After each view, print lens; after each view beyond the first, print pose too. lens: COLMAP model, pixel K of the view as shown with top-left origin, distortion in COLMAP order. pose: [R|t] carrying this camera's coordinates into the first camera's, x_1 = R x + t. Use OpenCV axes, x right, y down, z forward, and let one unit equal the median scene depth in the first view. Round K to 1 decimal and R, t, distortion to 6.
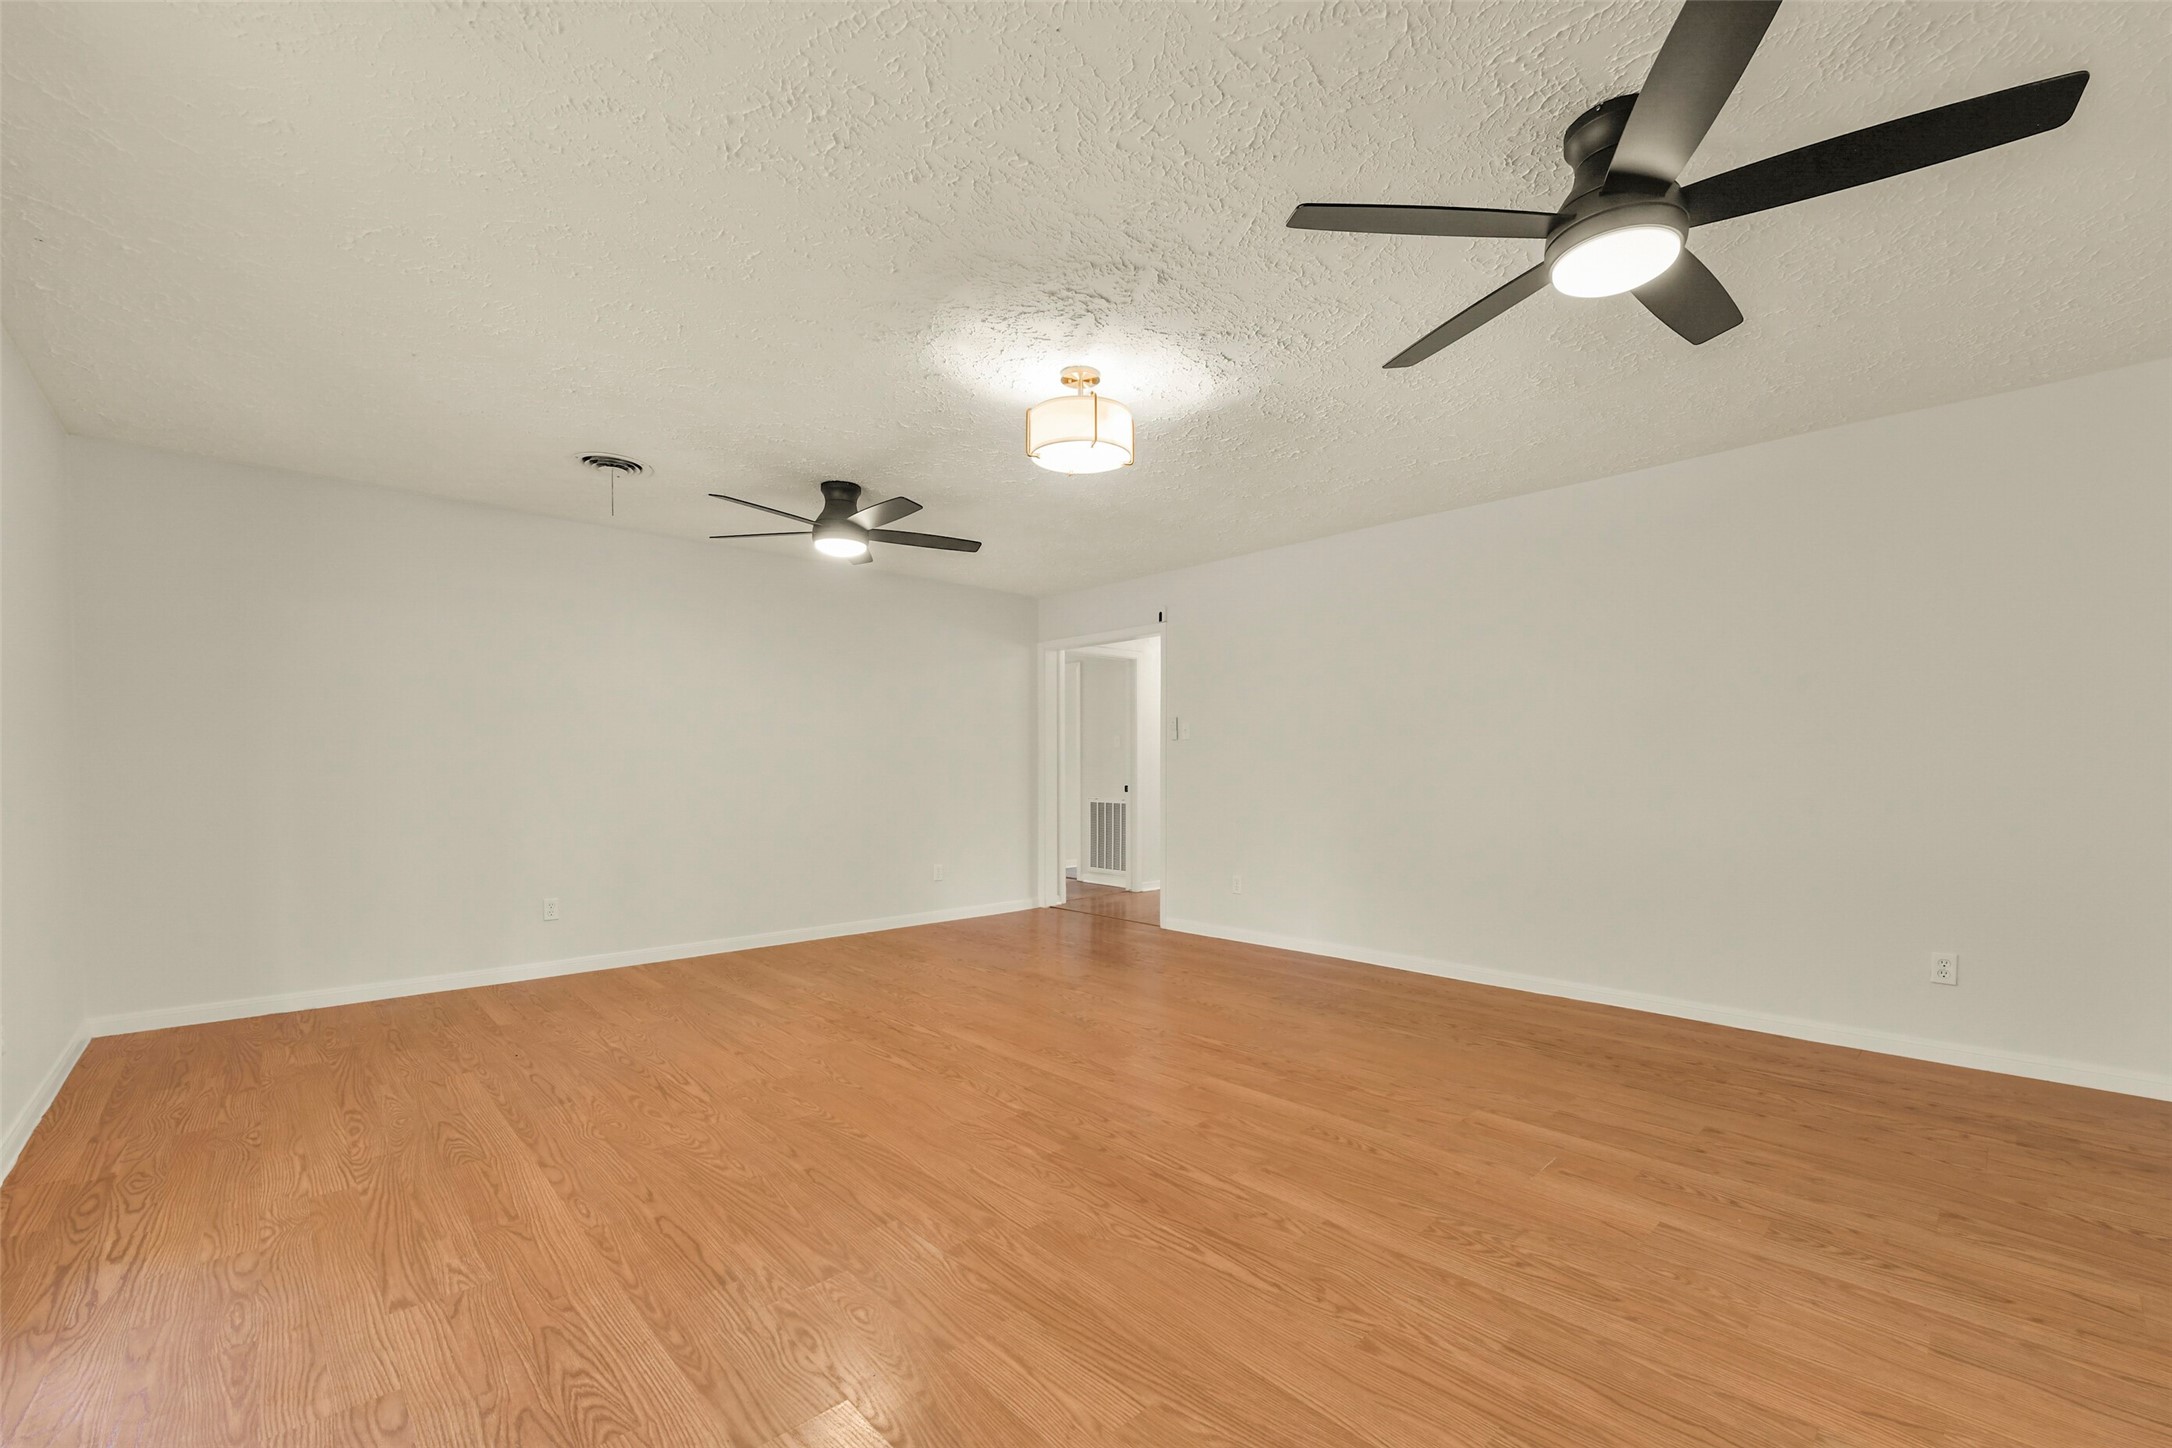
lens RADIAL K [[891.4, 0, 1082.3], [0, 891.4, 734.8], [0, 0, 1]] dist [-0.000559, -0.000001]
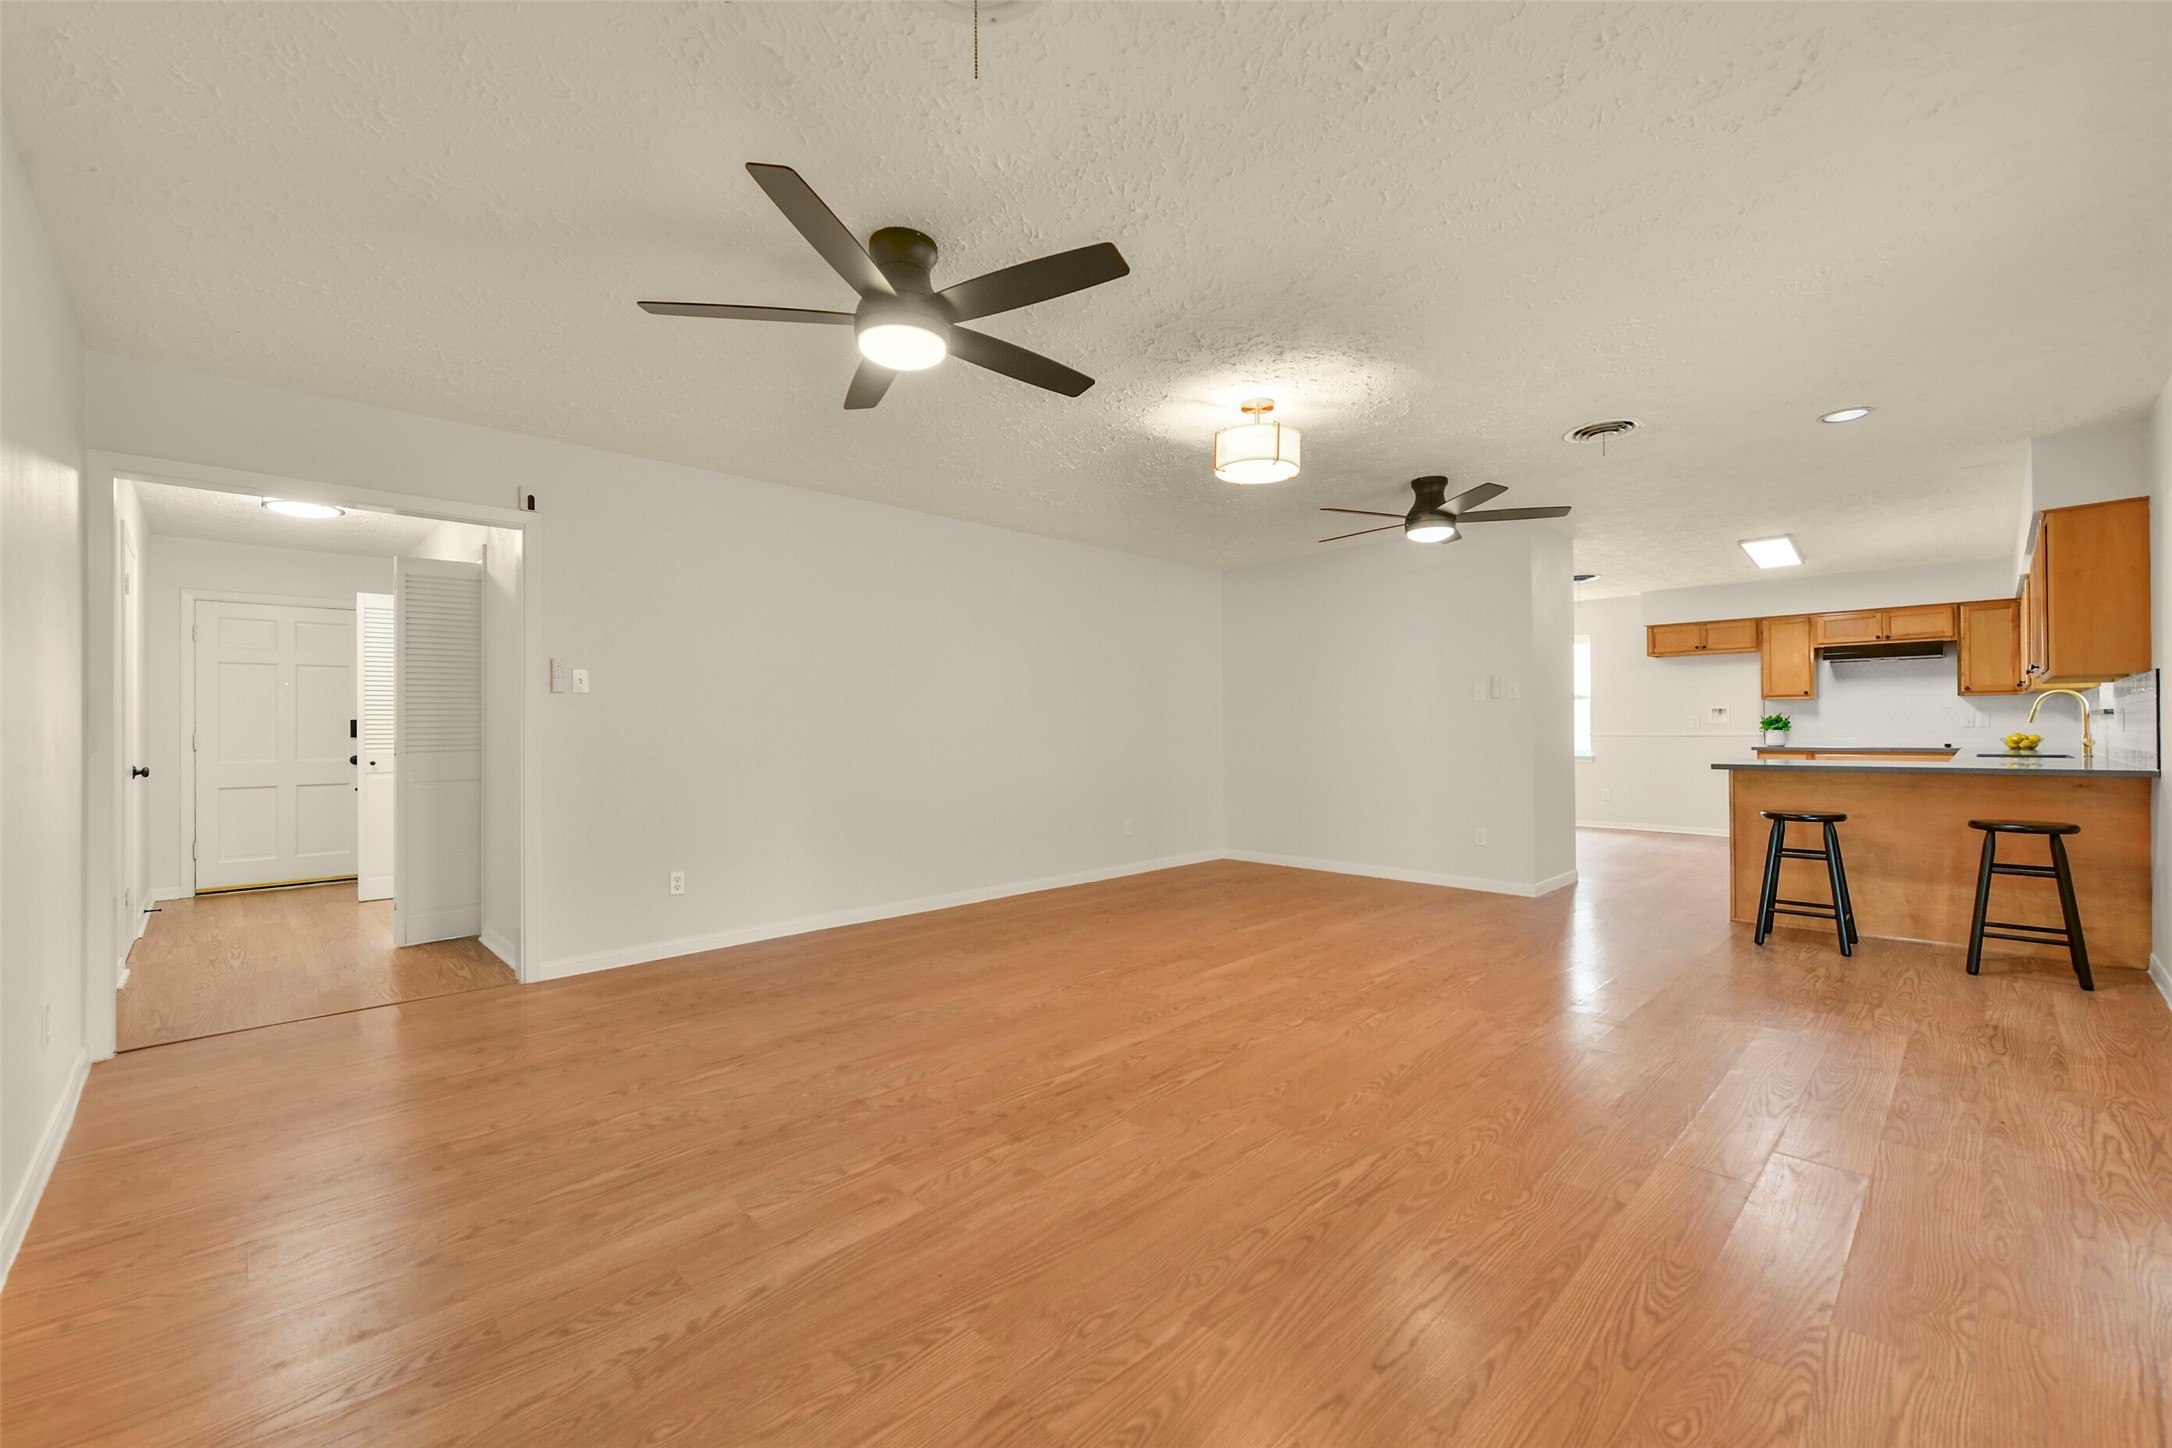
lens RADIAL K [[891.4, 0, 1079.6], [0, 891.4, 739.1], [0, 0, 1]] dist [-0.000559, -0.000001]
pose [[-0.029961, -0.006765, 0.999528, -1.401194], [-0.027022, 0.999617, 0.005955, 0.057787], [-0.999186, -0.026831, -0.030133, 1.523787]]
